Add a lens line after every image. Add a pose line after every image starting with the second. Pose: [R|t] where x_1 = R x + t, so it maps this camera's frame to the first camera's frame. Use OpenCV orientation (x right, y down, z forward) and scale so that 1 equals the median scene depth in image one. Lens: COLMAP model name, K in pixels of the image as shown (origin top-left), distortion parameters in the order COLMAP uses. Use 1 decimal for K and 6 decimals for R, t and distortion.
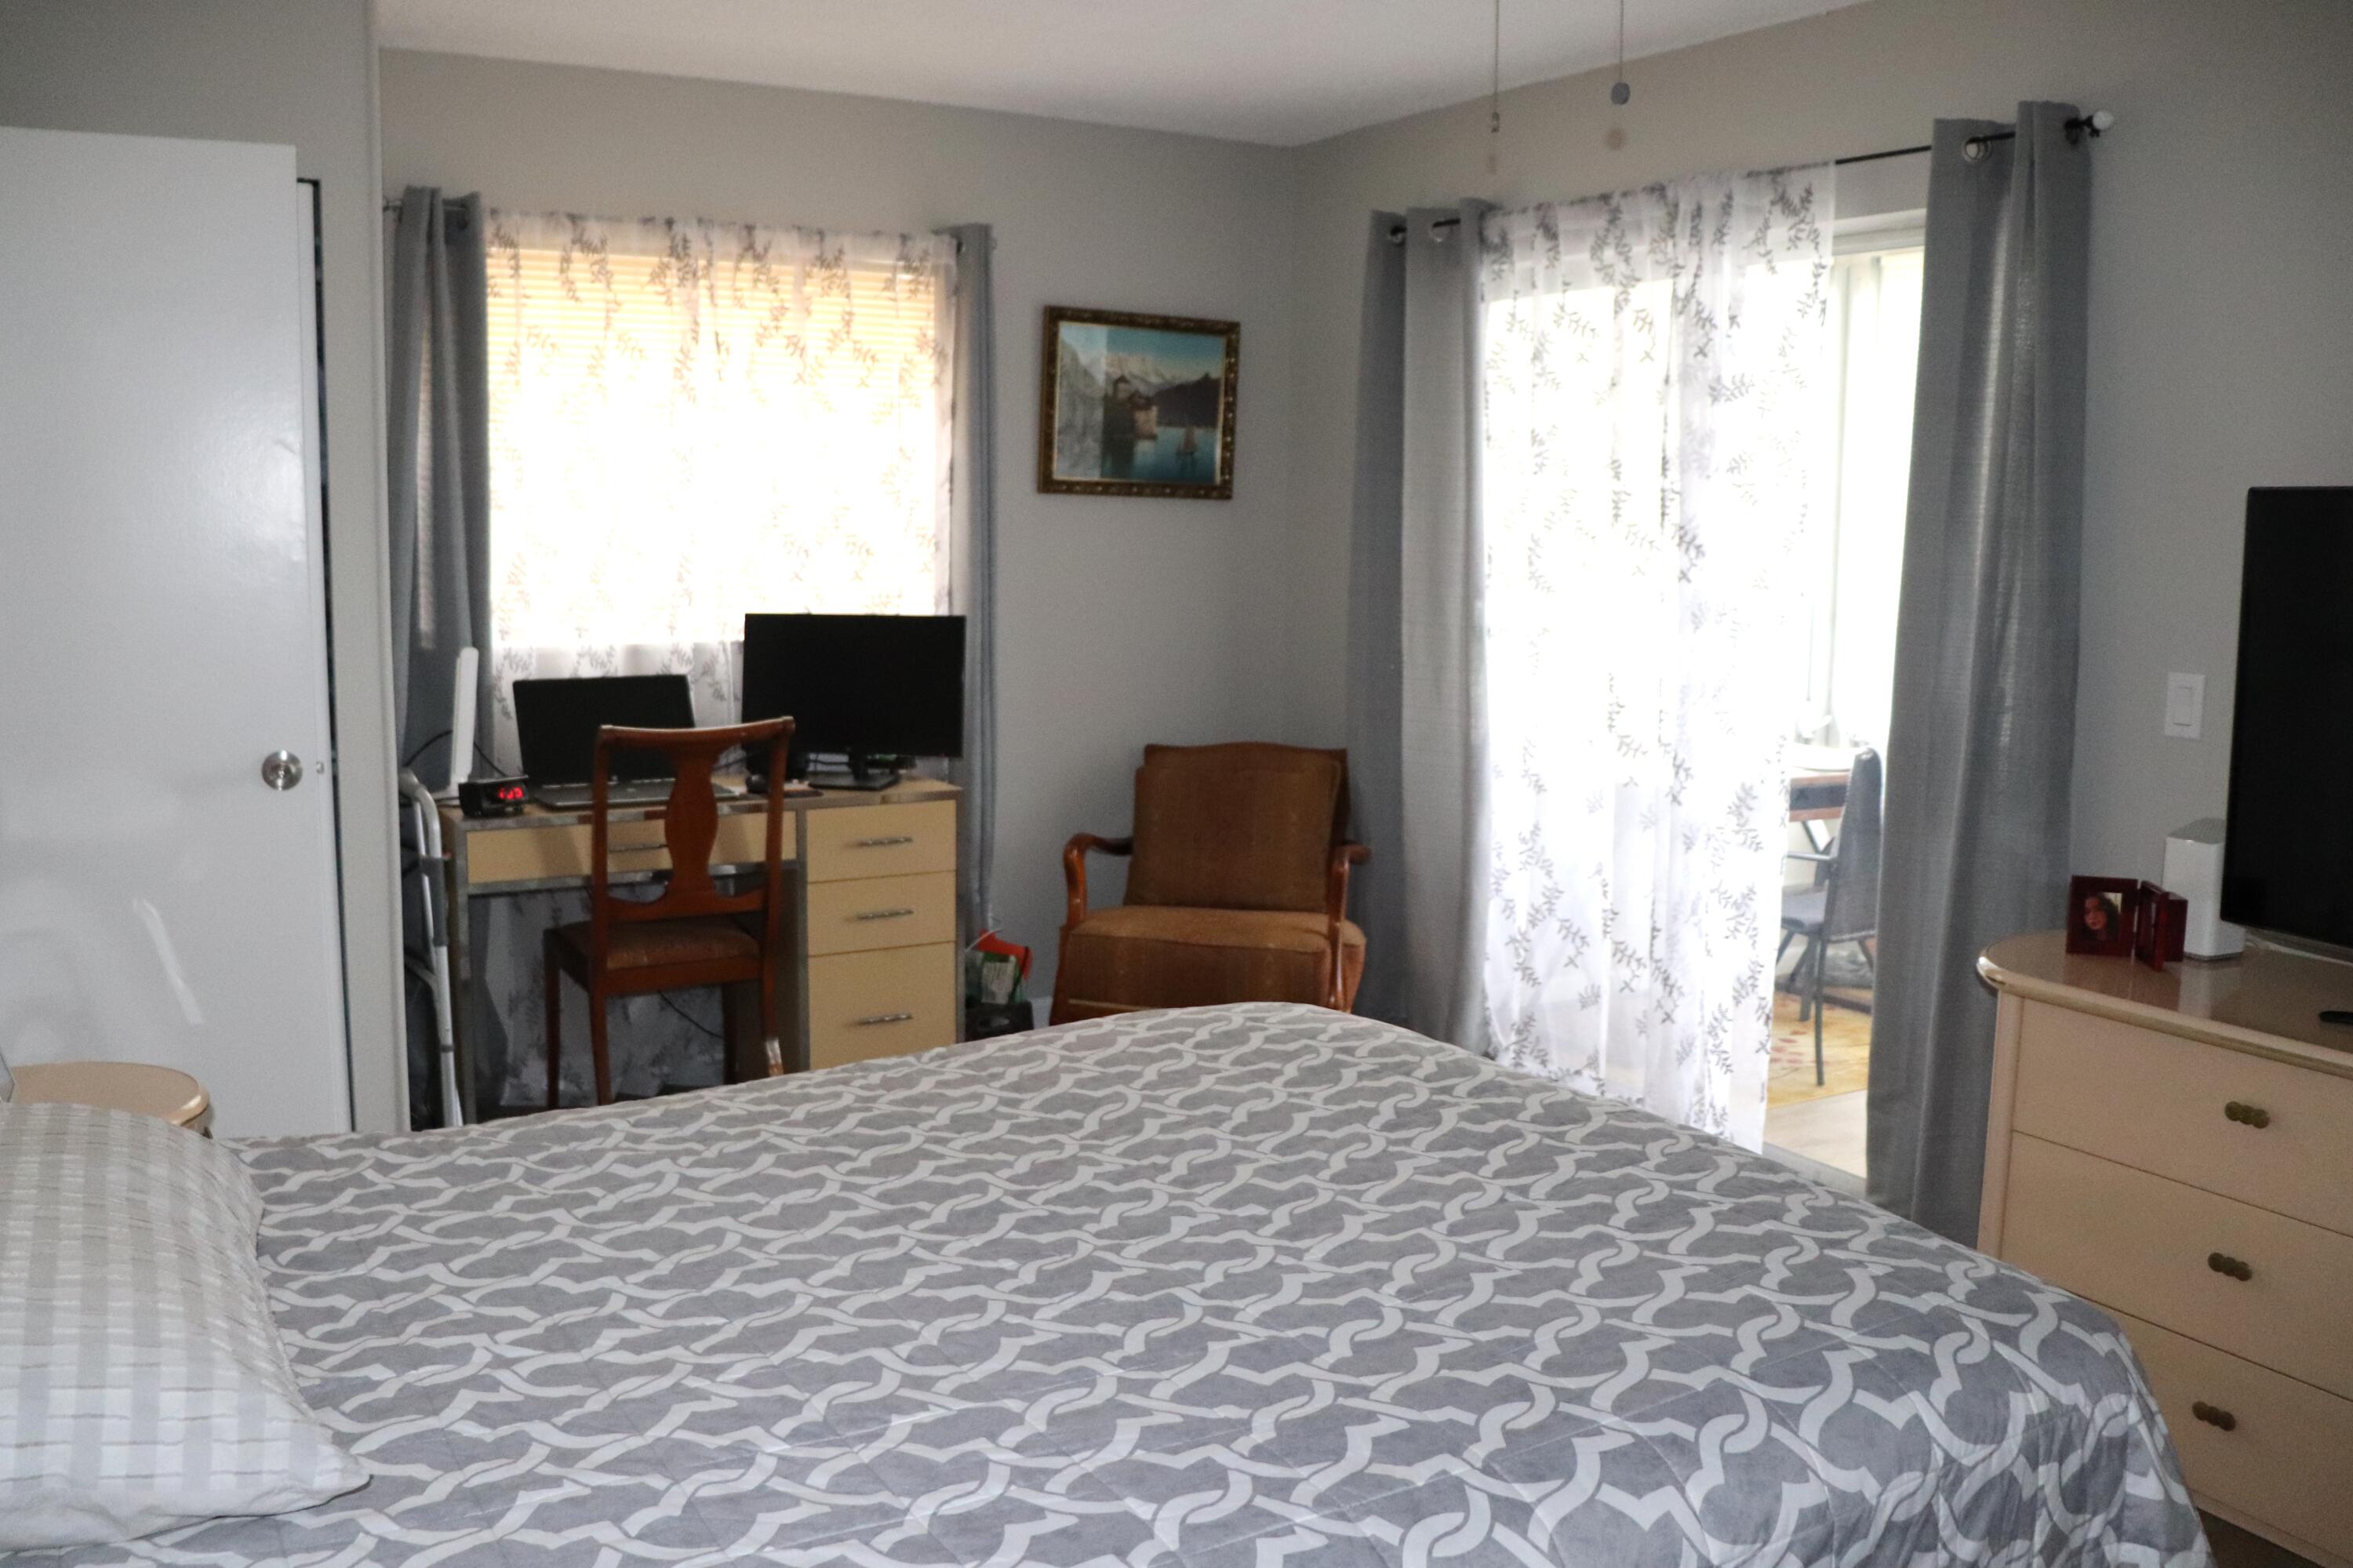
lens RADIAL K [[1946.1, 0, 1121.7], [0, 1946.1, 789.7], [0, 0, 1]] dist [-0.193627, 0.164181]
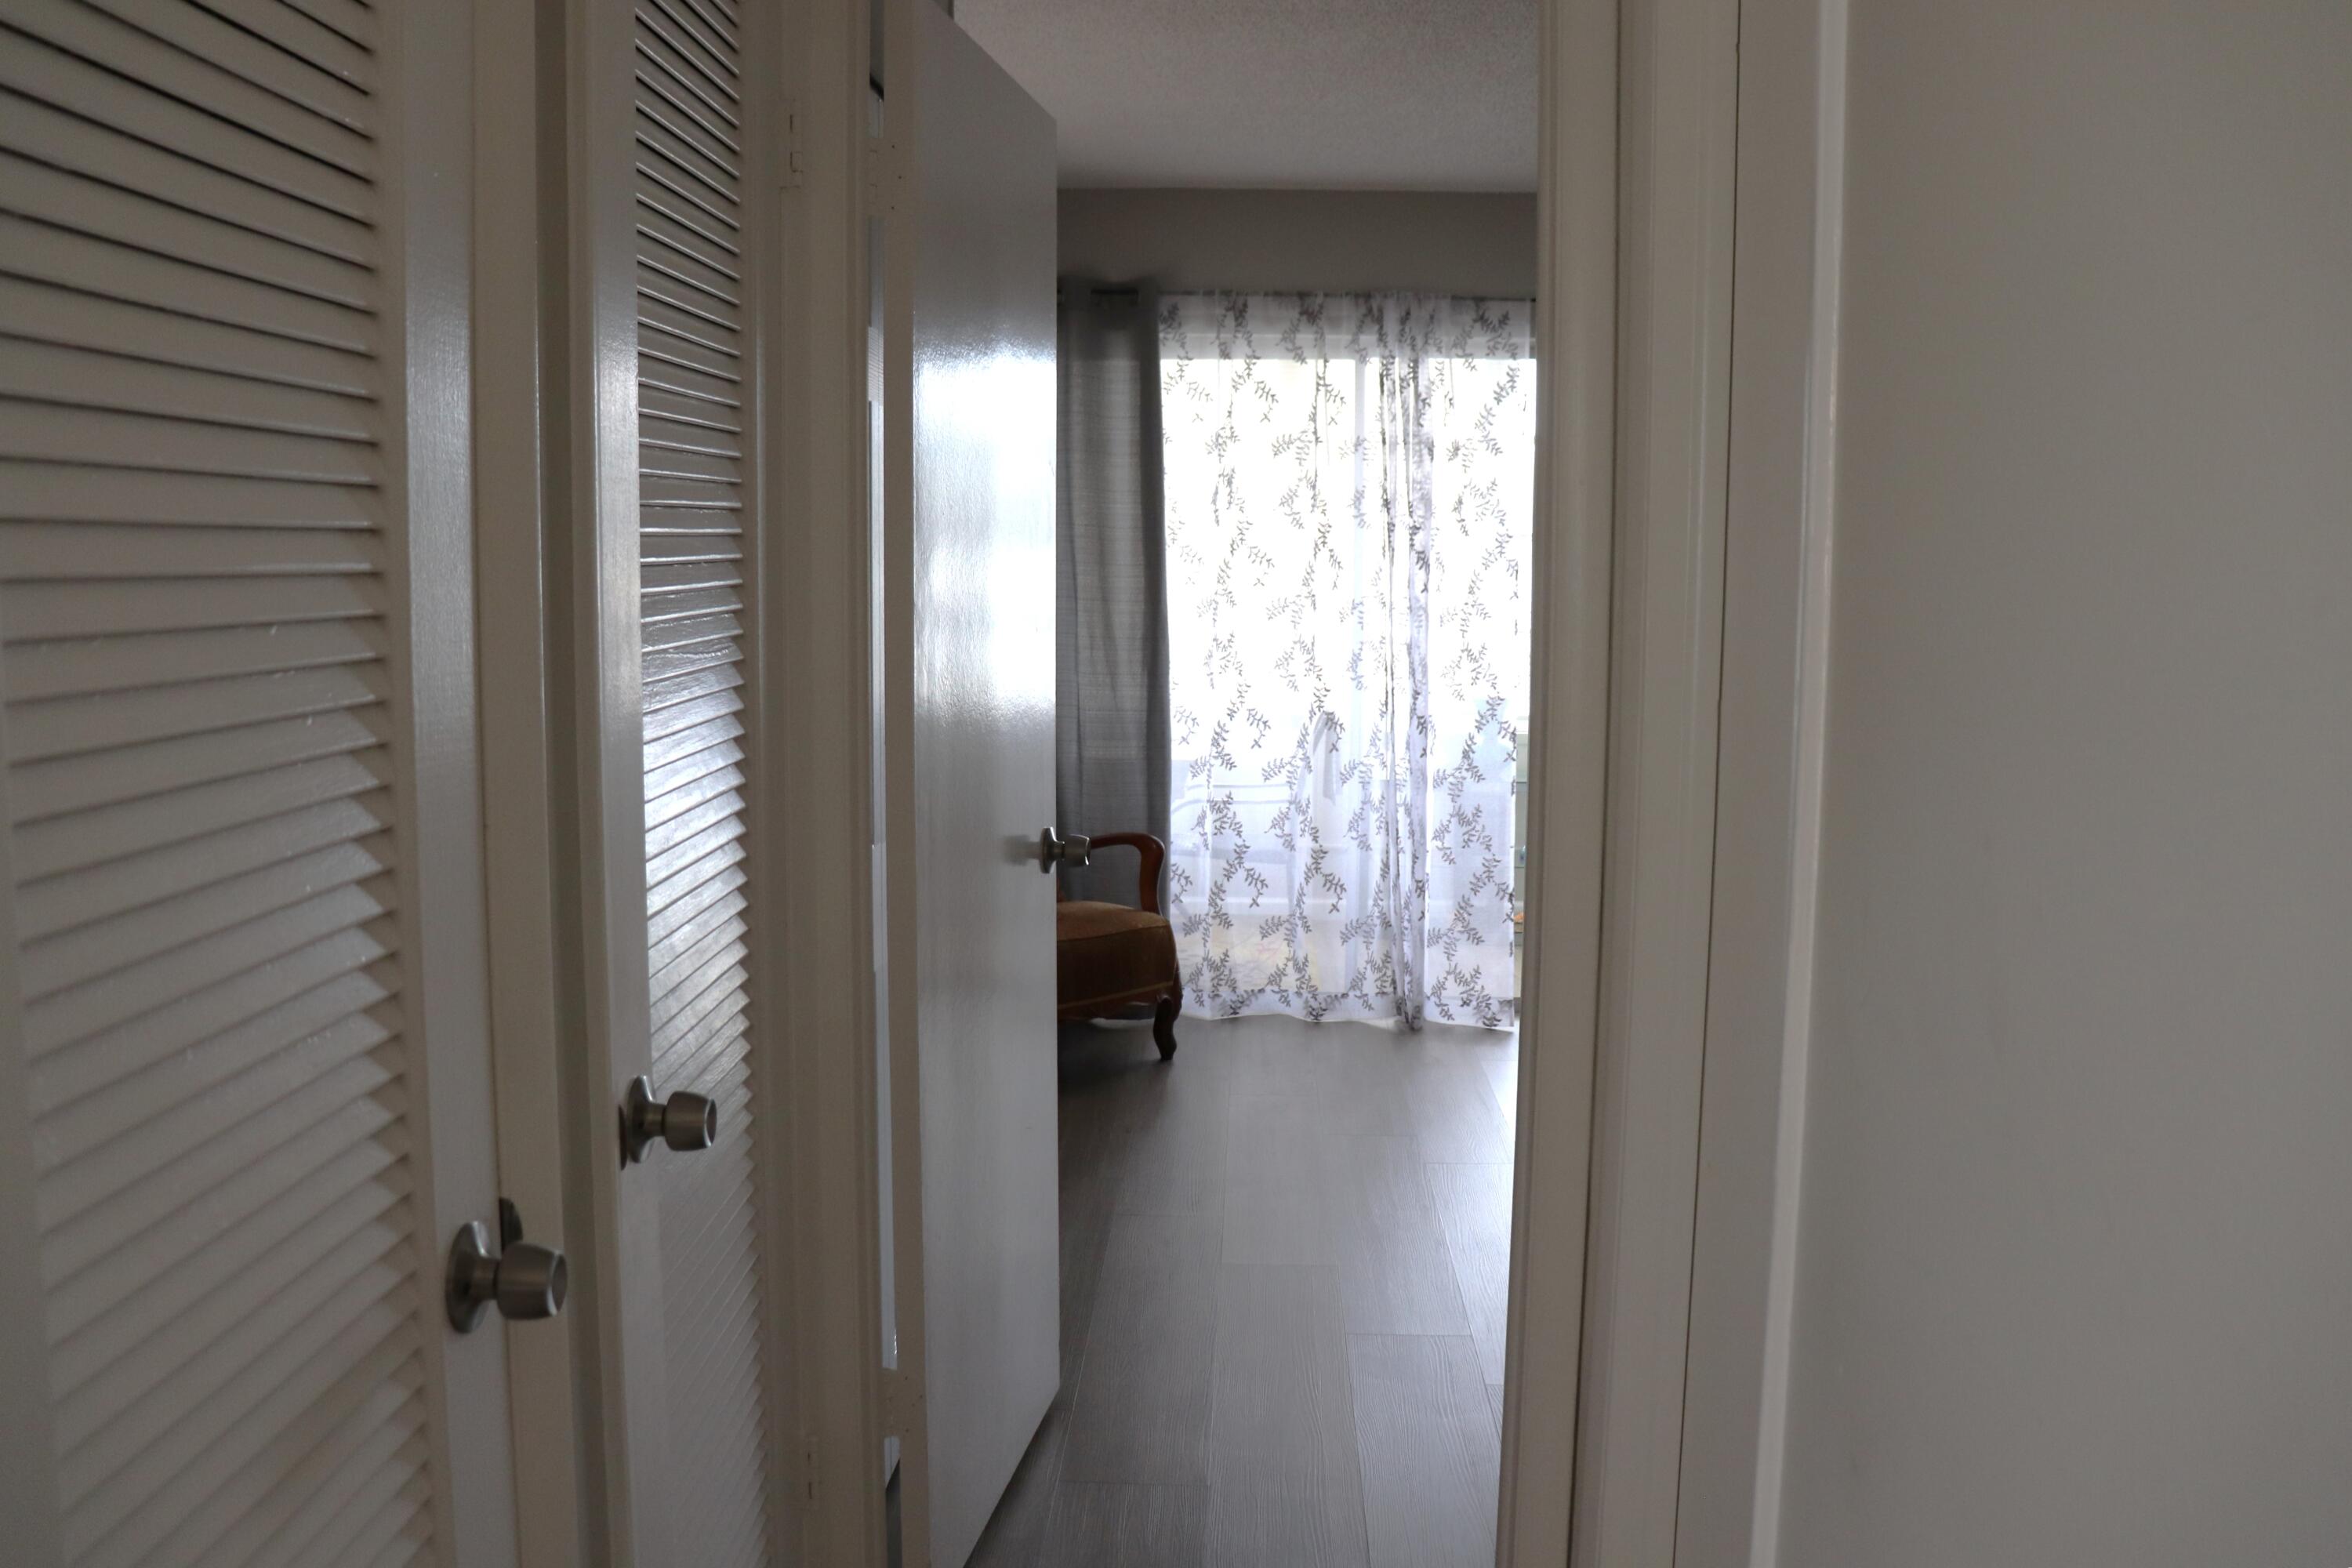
lens RADIAL K [[1945.2, 0, 1121.2], [0, 1945.2, 789.7], [0, 0, 1]] dist [-0.193627, 0.164181]
pose [[0.534780, -0.093813, 0.839768, -0.983058], [0.120209, 0.992156, 0.034285, -0.040878], [-0.836397, 0.082613, 0.541862, 0.447915]]
